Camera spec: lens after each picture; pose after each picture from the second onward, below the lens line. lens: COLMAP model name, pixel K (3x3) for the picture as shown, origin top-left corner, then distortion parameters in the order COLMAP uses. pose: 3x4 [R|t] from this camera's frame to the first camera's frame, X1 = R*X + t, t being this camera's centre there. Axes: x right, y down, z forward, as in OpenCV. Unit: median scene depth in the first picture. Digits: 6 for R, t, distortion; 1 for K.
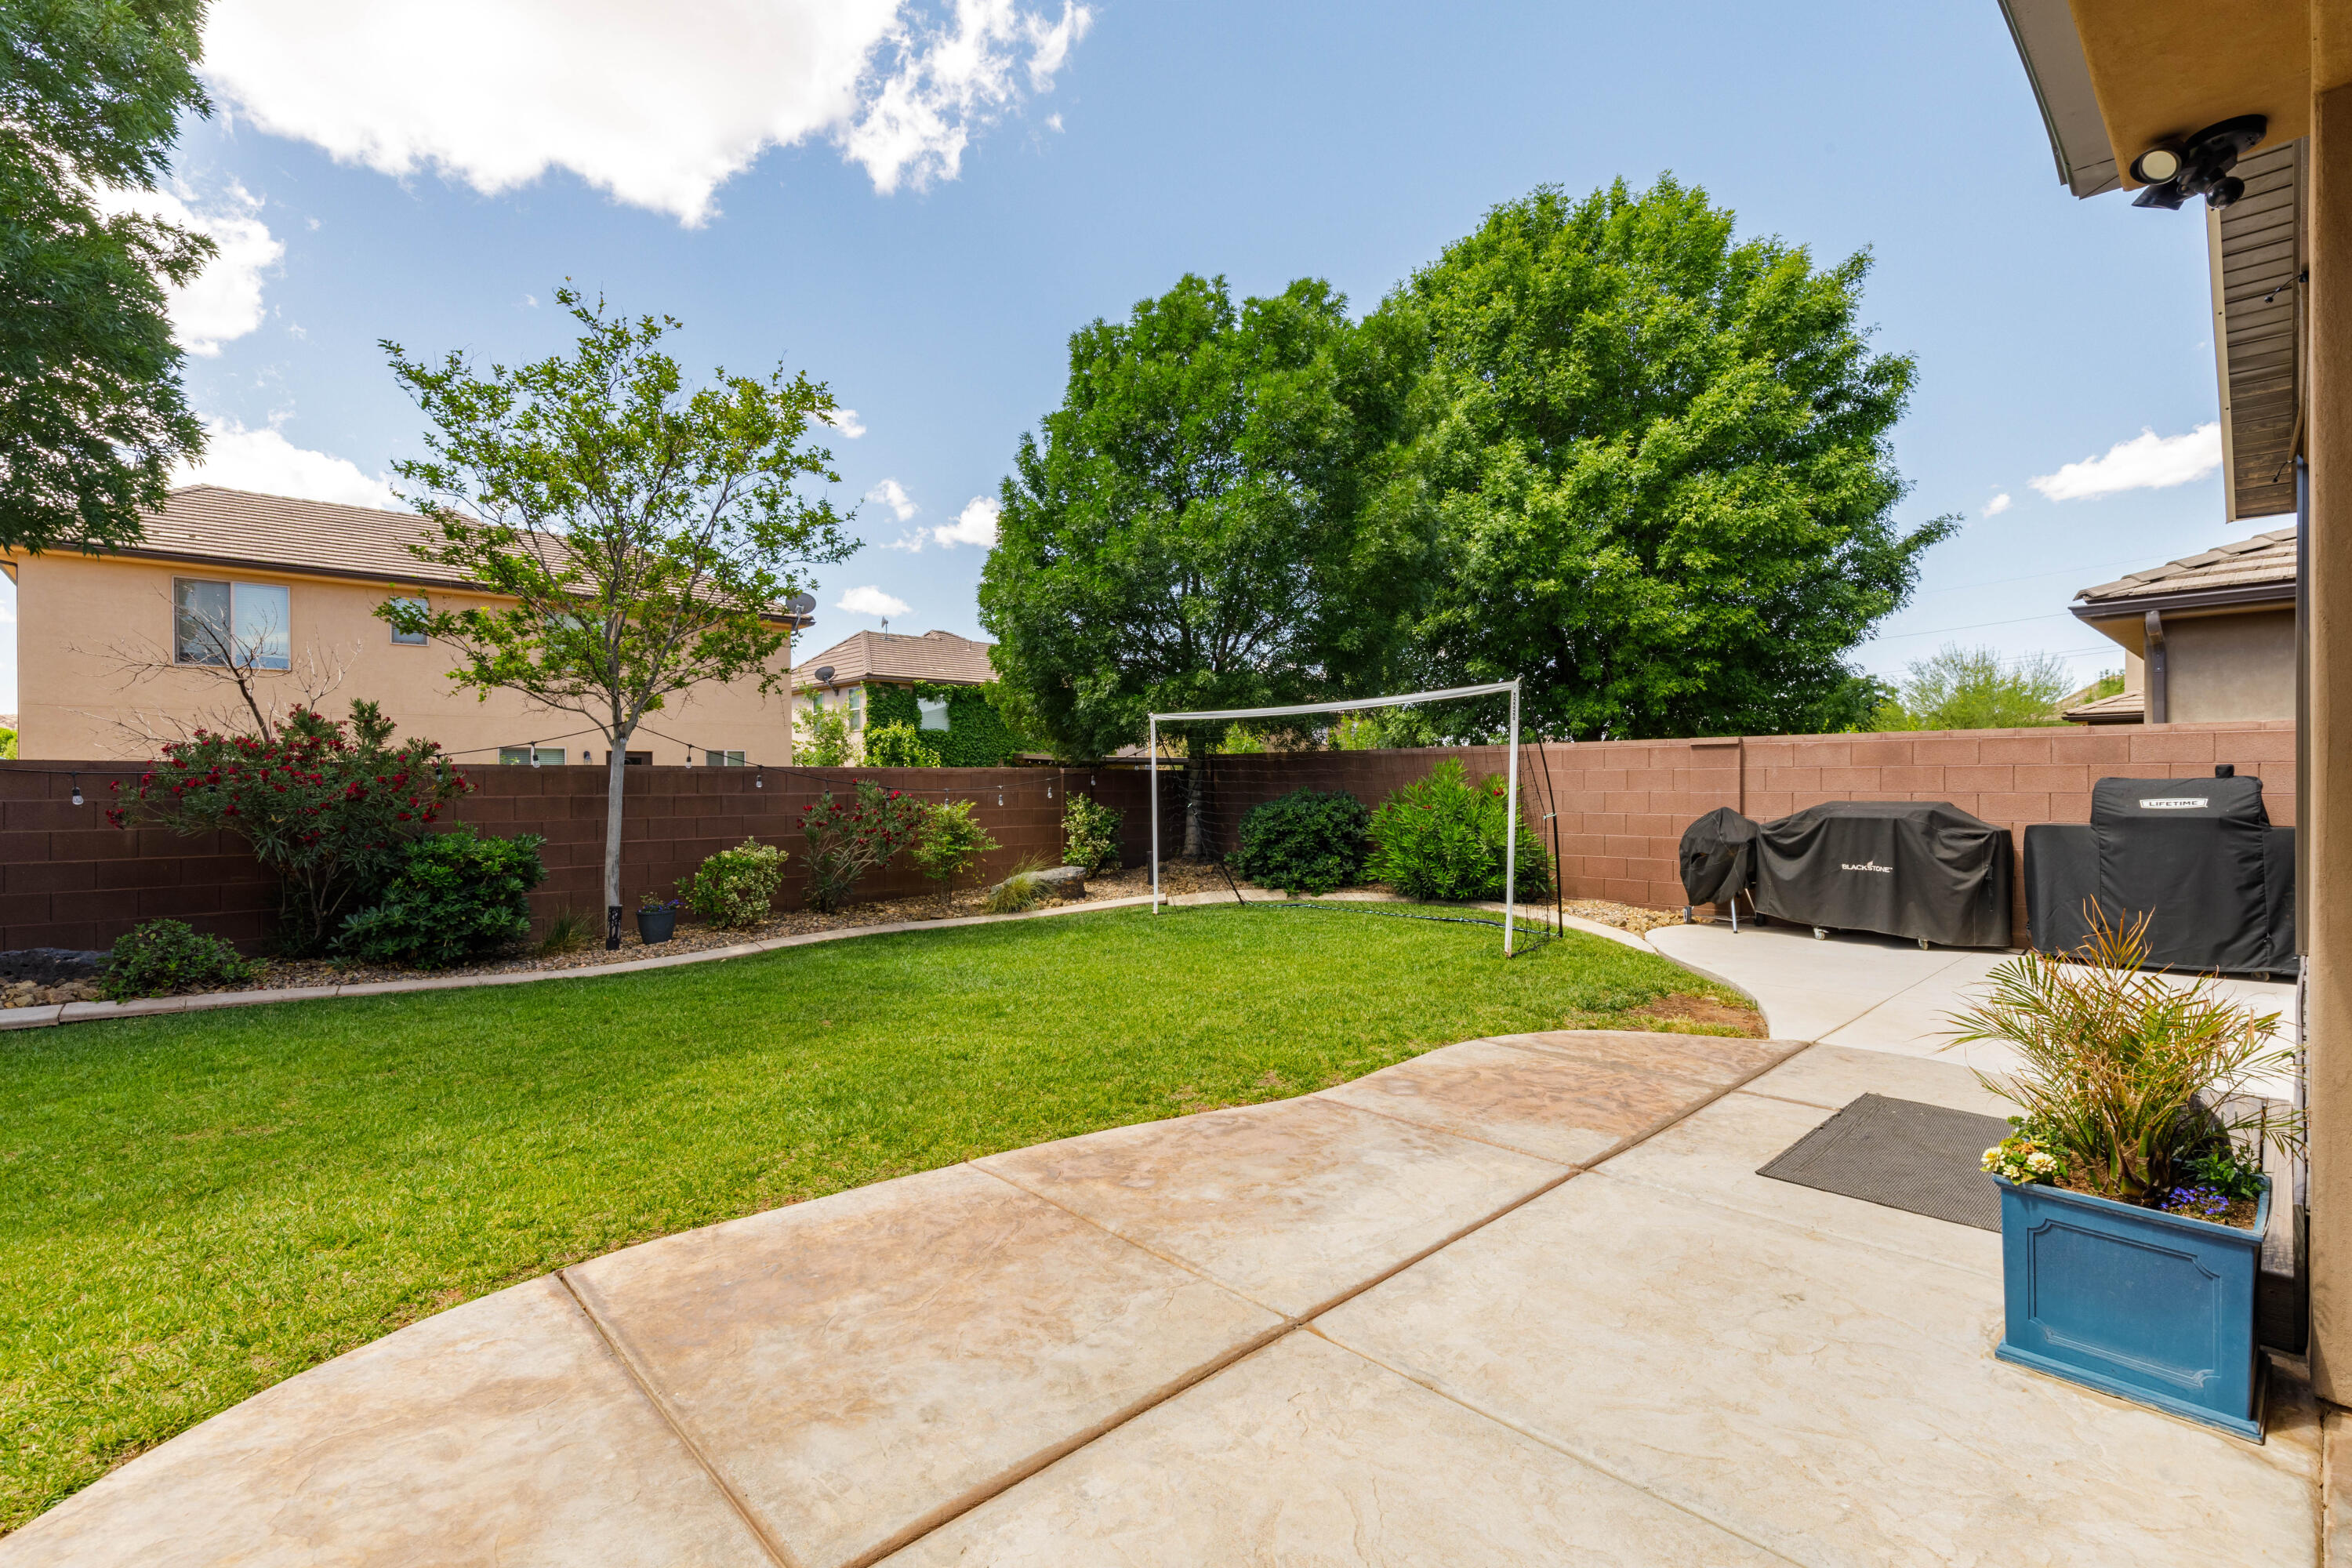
lens RADIAL K [[1047.8, 0, 1176.8], [0, 1047.8, 783.3], [0, 0, 1]] dist [0.001294, 0.000983]
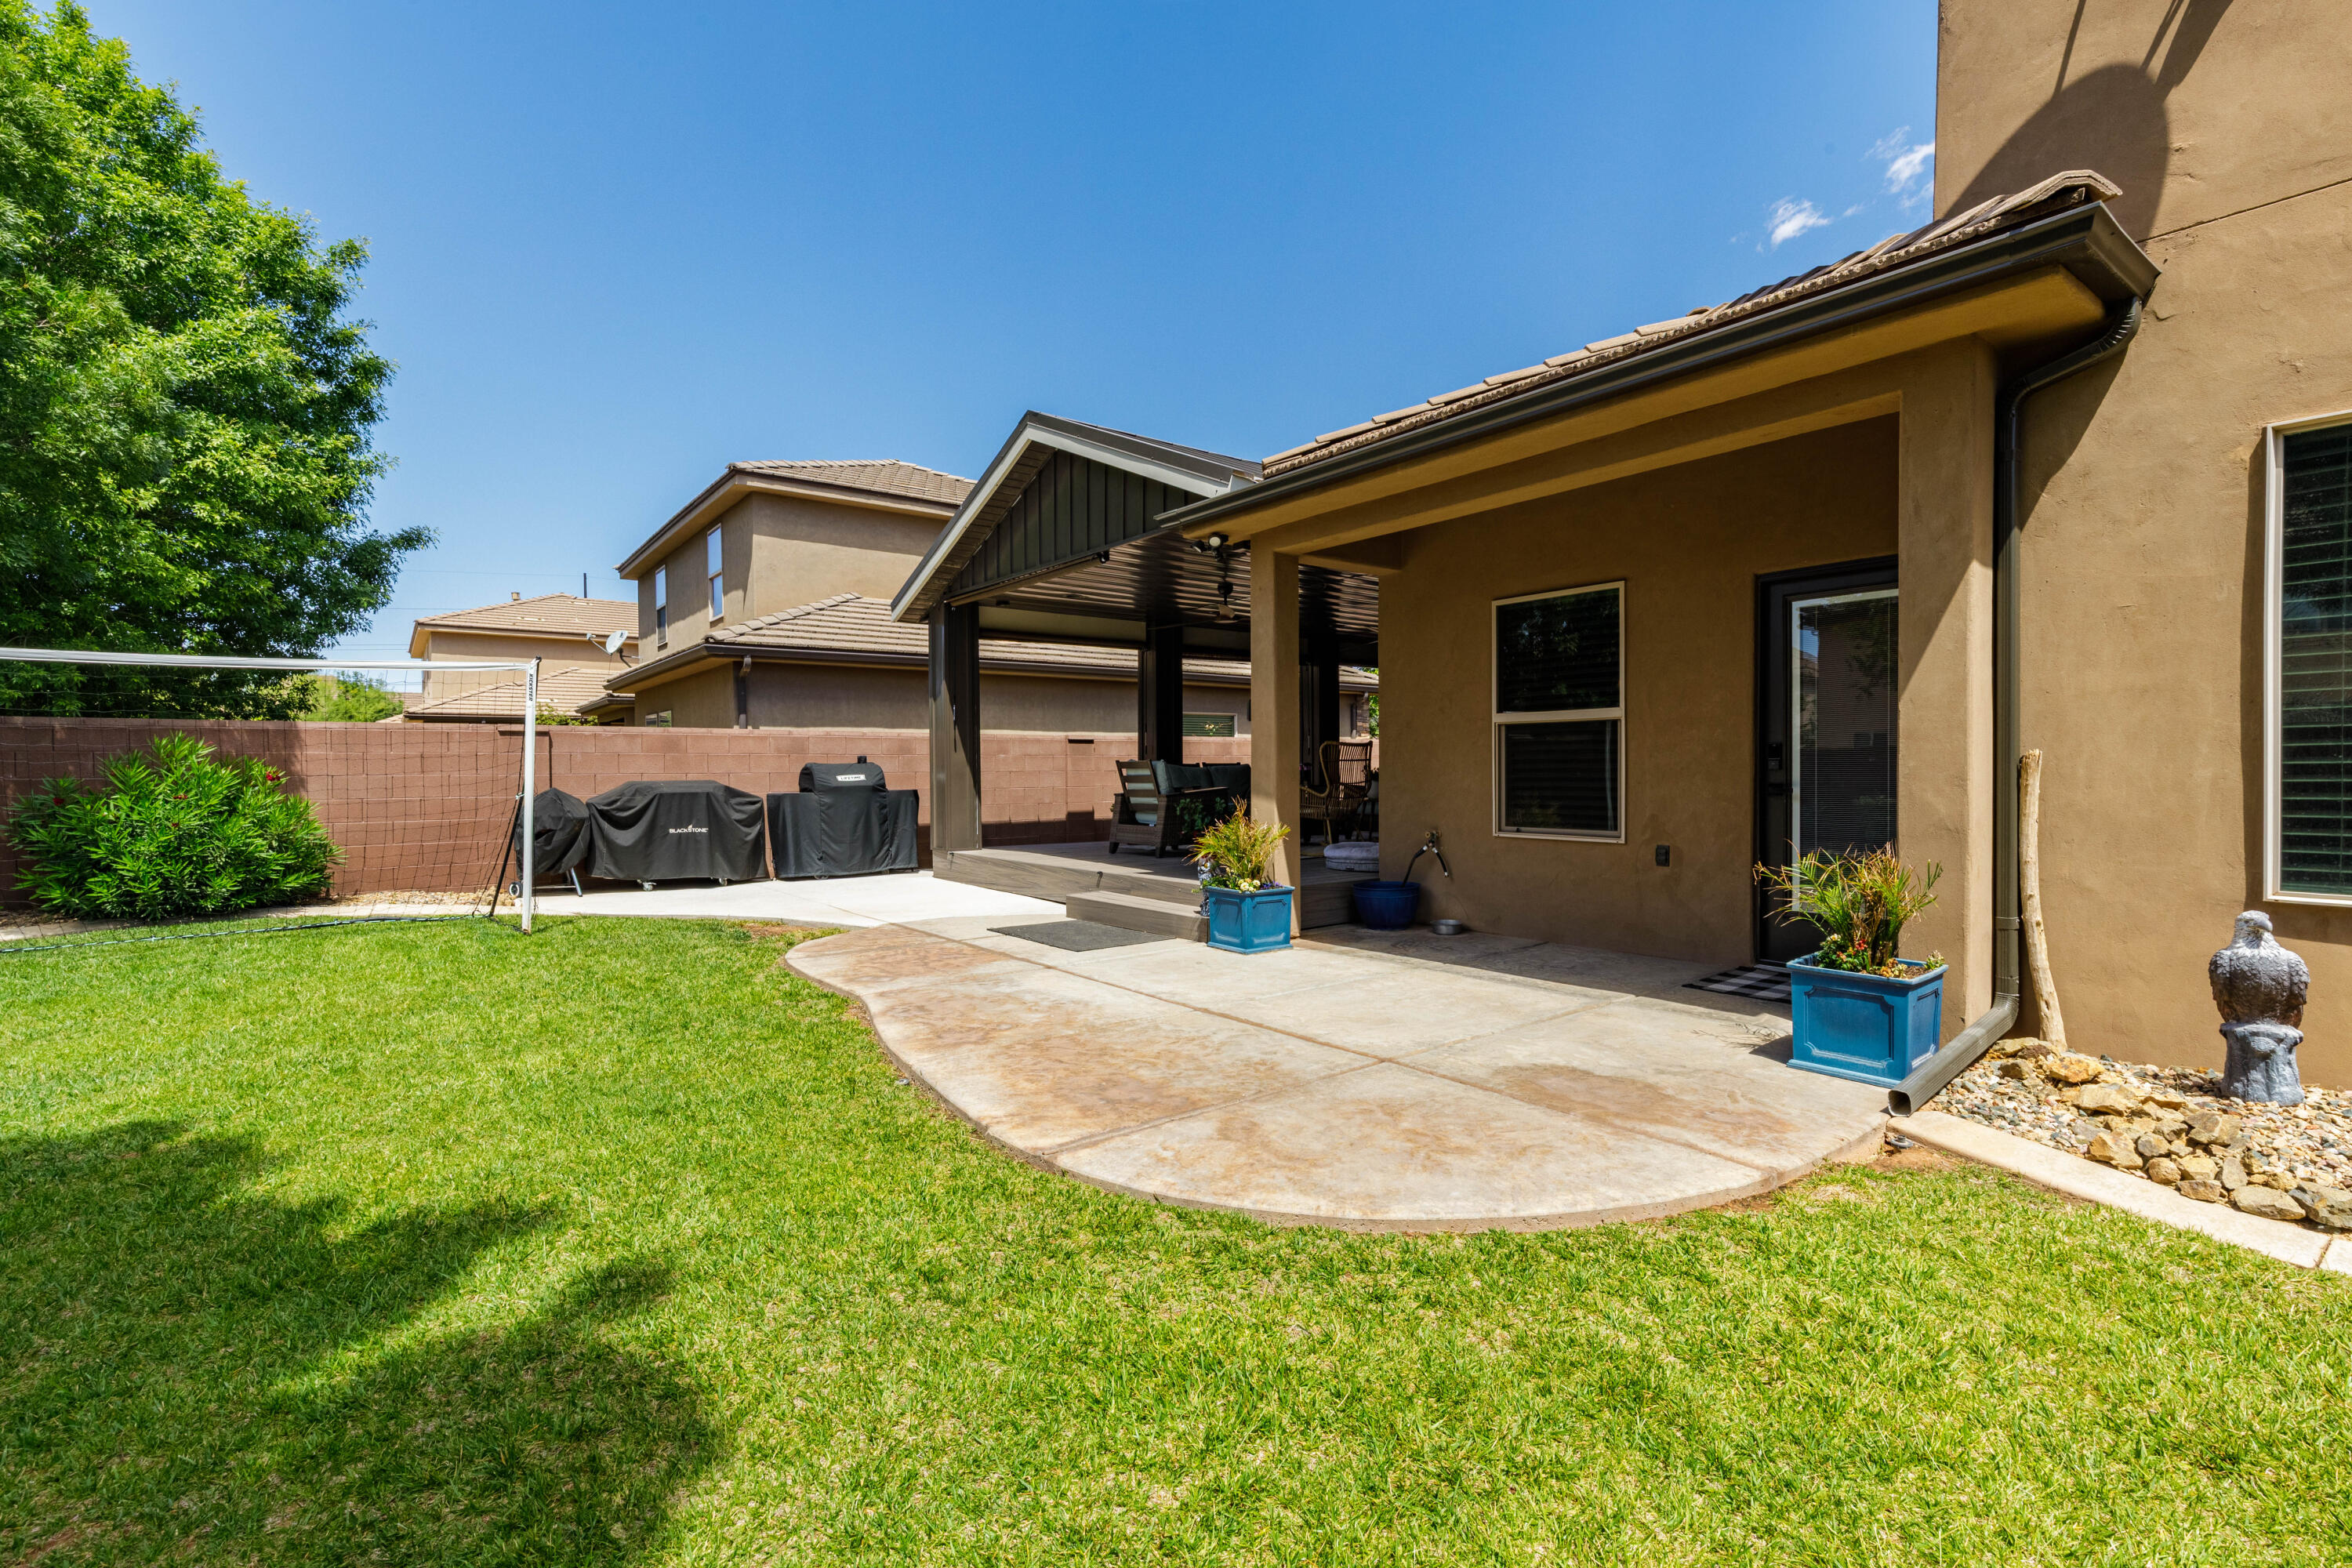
lens RADIAL K [[1047.8, 0, 1175.1], [0, 1047.8, 782.3], [0, 0, 1]] dist [0.001294, 0.000983]
pose [[0.117219, -0.010755, 0.993048, -0.629823], [0.006655, 0.999927, 0.010044, 0.011915], [-0.993084, 0.005431, 0.117282, 0.256348]]
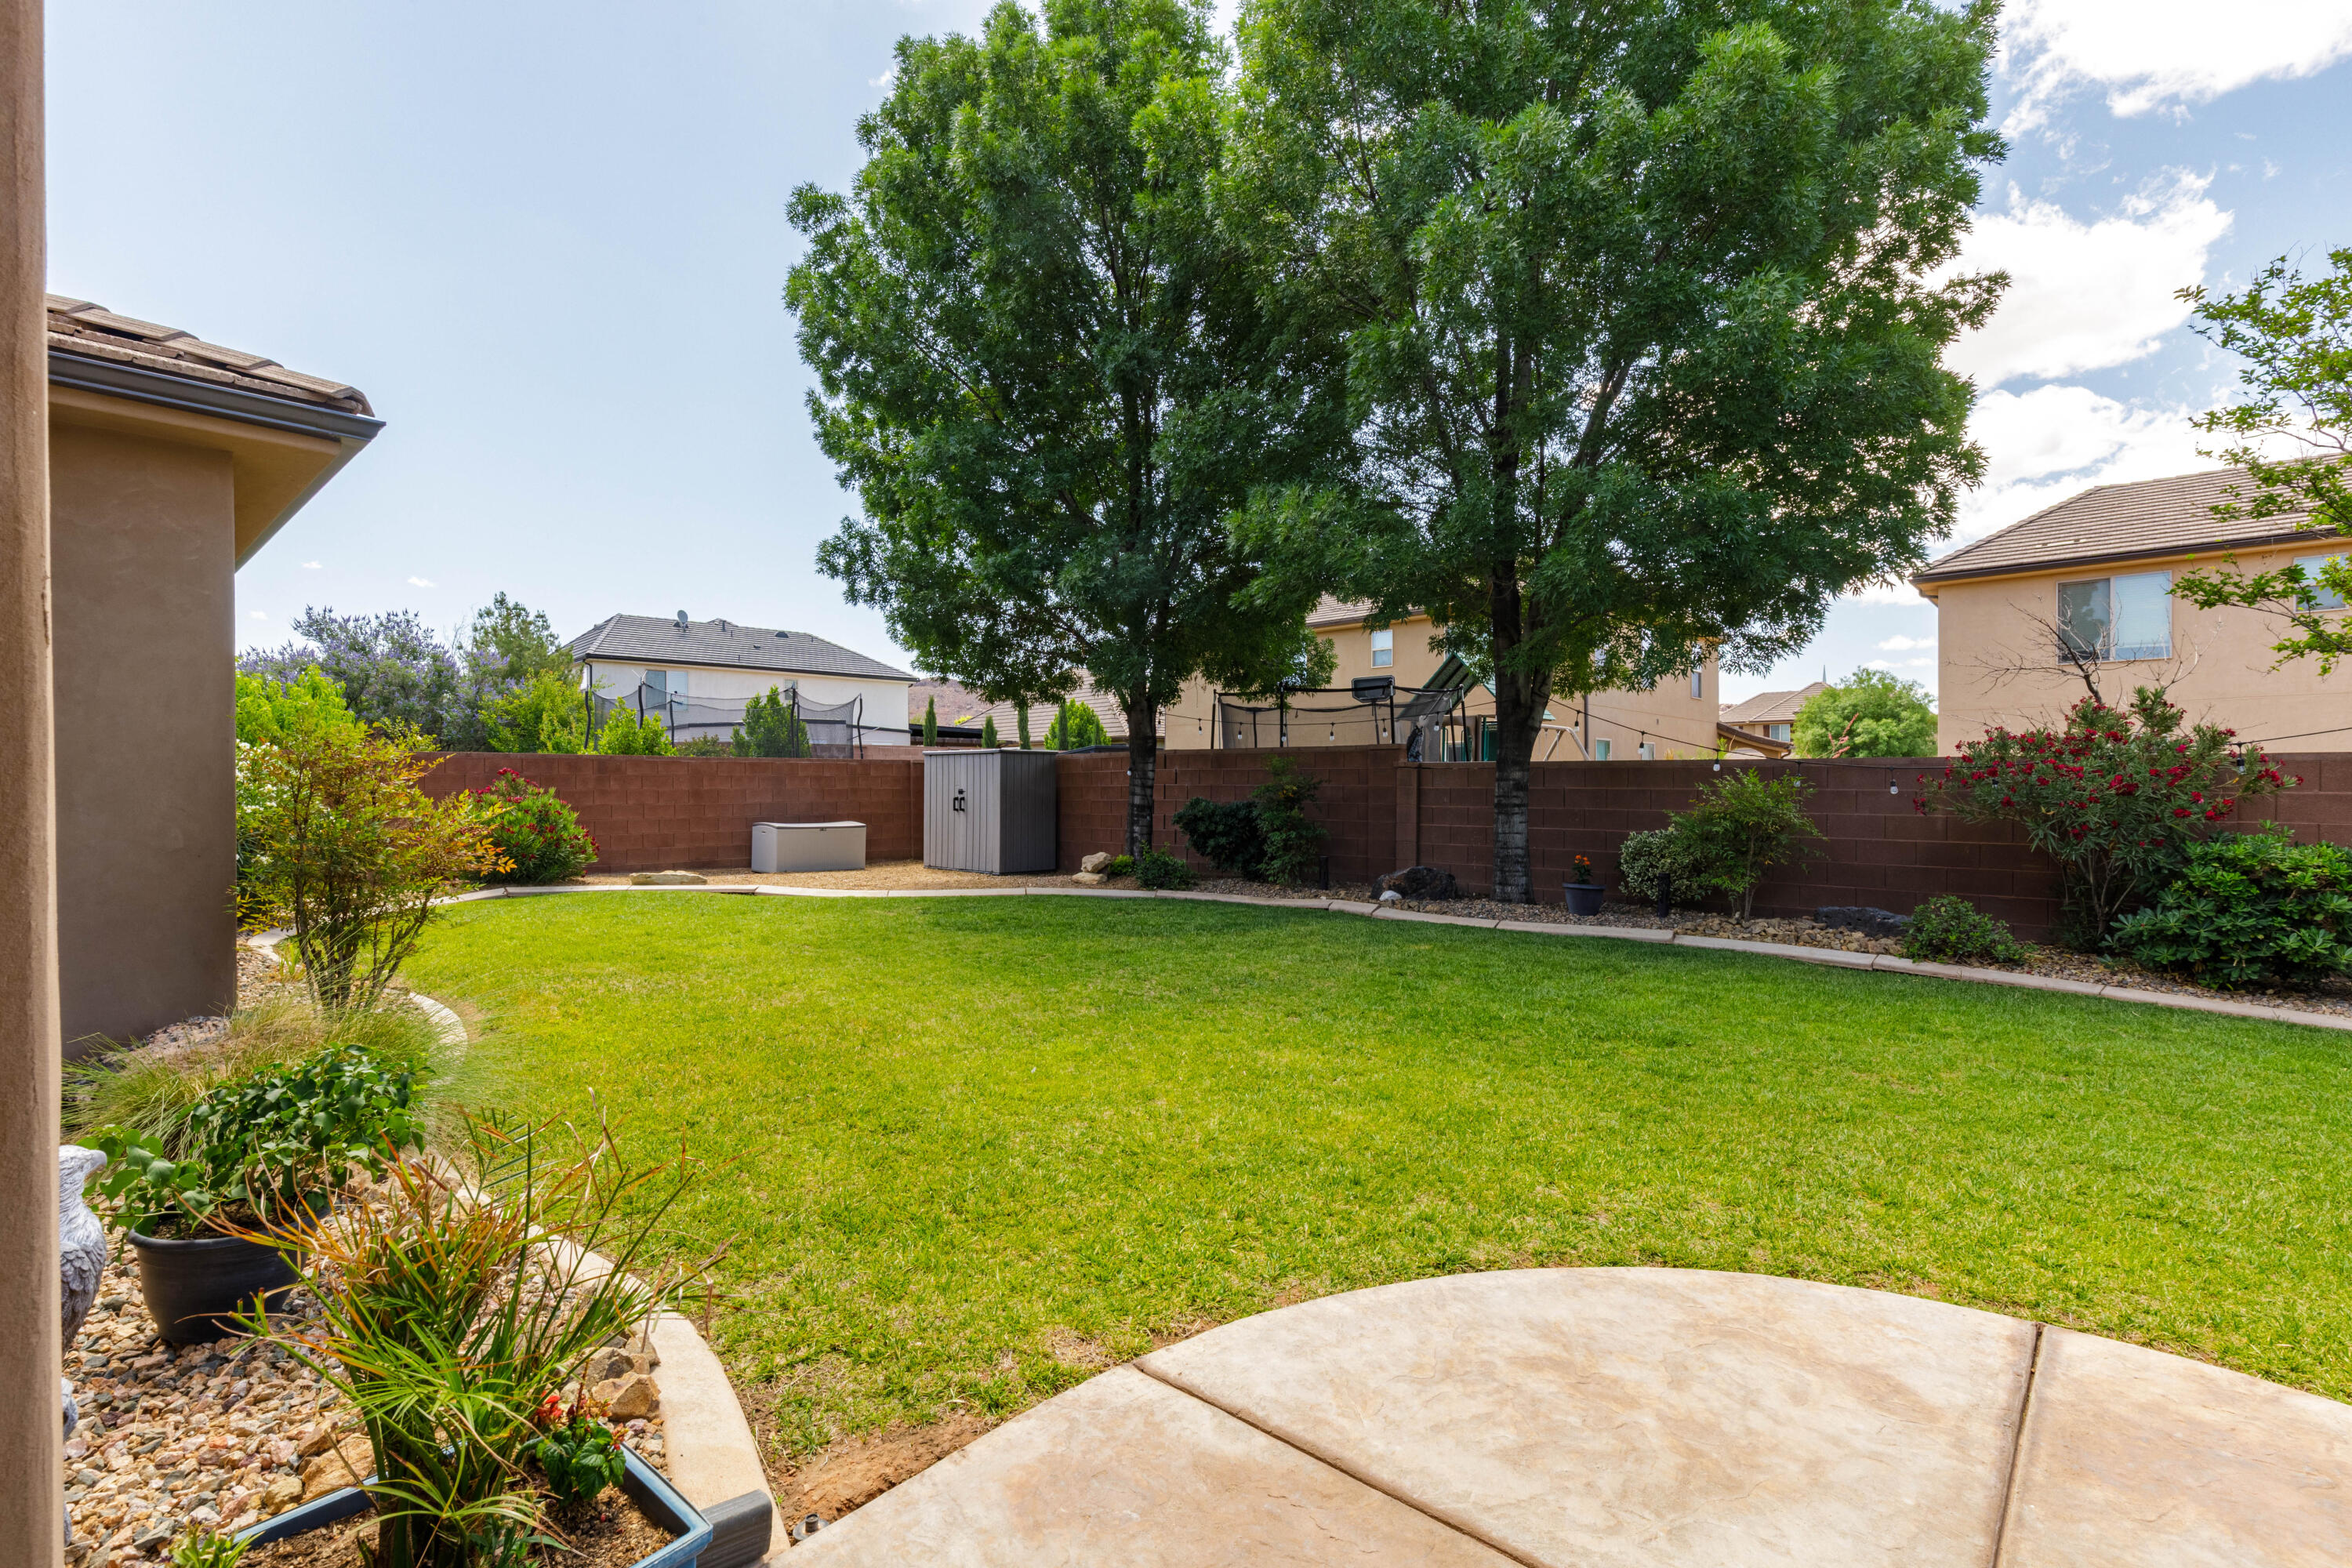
lens RADIAL K [[1047.8, 0, 1194.4], [0, 1047.8, 781.6], [0, 0, 1]] dist [0.001294, 0.000983]
pose [[0.089655, 0.004105, -0.995964, 0.084293], [0.001378, 0.999990, 0.004246, -0.000401], [0.995972, -0.001754, 0.089648, 0.073534]]
